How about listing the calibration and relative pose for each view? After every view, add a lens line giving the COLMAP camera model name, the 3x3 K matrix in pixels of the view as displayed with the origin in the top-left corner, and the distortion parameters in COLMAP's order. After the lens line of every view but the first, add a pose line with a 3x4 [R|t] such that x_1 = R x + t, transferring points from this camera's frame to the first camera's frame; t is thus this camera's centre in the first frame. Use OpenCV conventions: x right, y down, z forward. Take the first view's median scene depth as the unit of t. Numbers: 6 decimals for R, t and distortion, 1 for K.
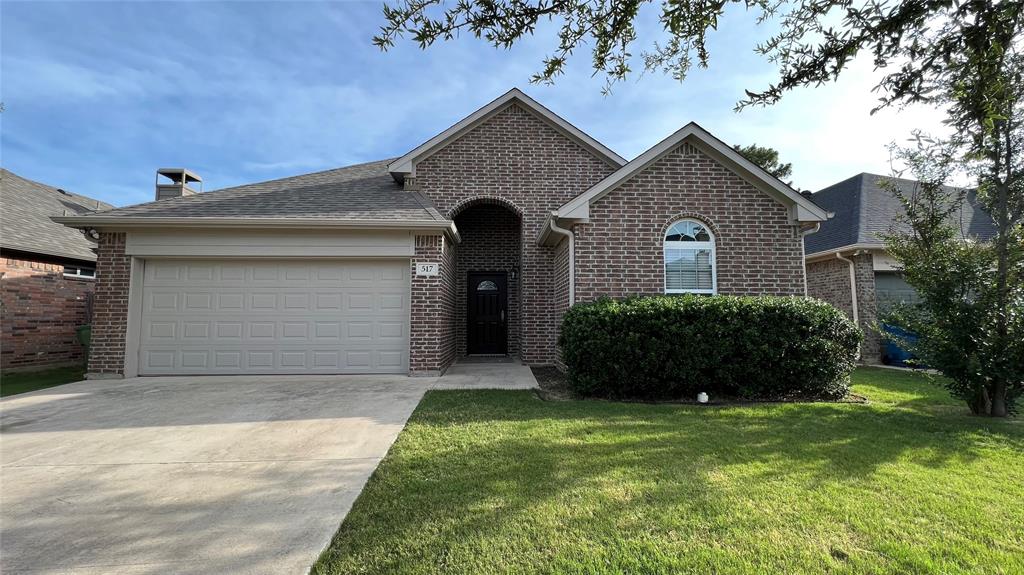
lens RADIAL K [[409.4, 0, 510.1], [0, 409.4, 284.9], [0, 0, 1]] dist [-0.007658, 0.001607]
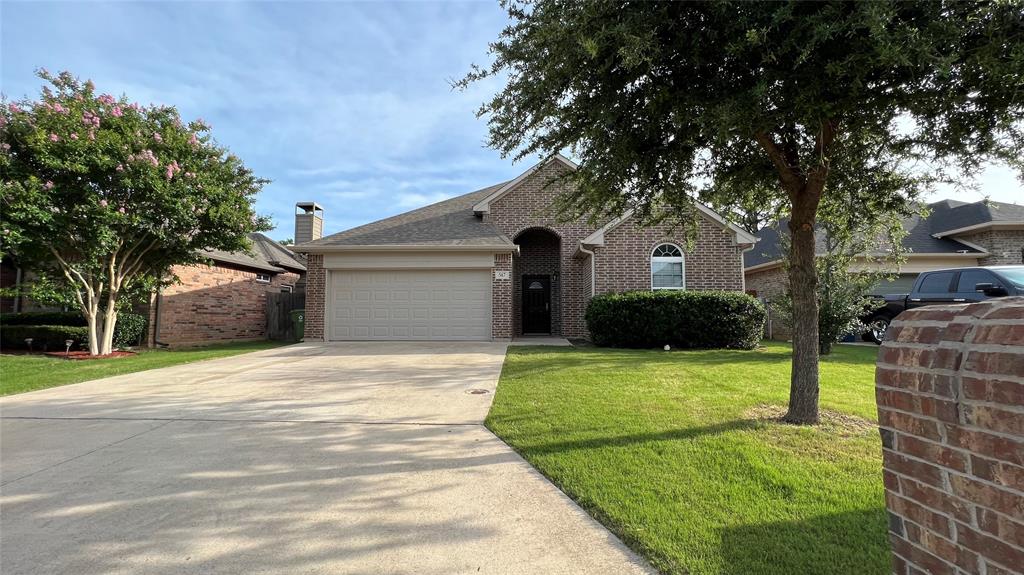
lens RADIAL K [[409.4, 0, 512.2], [0, 409.4, 284.0], [0, 0, 1]] dist [-0.007658, 0.001607]
pose [[0.997406, -0.005289, -0.071785, -0.048292], [0.005111, 0.999983, -0.002663, 0.000726], [0.071798, 0.002289, 0.997417, -0.573903]]
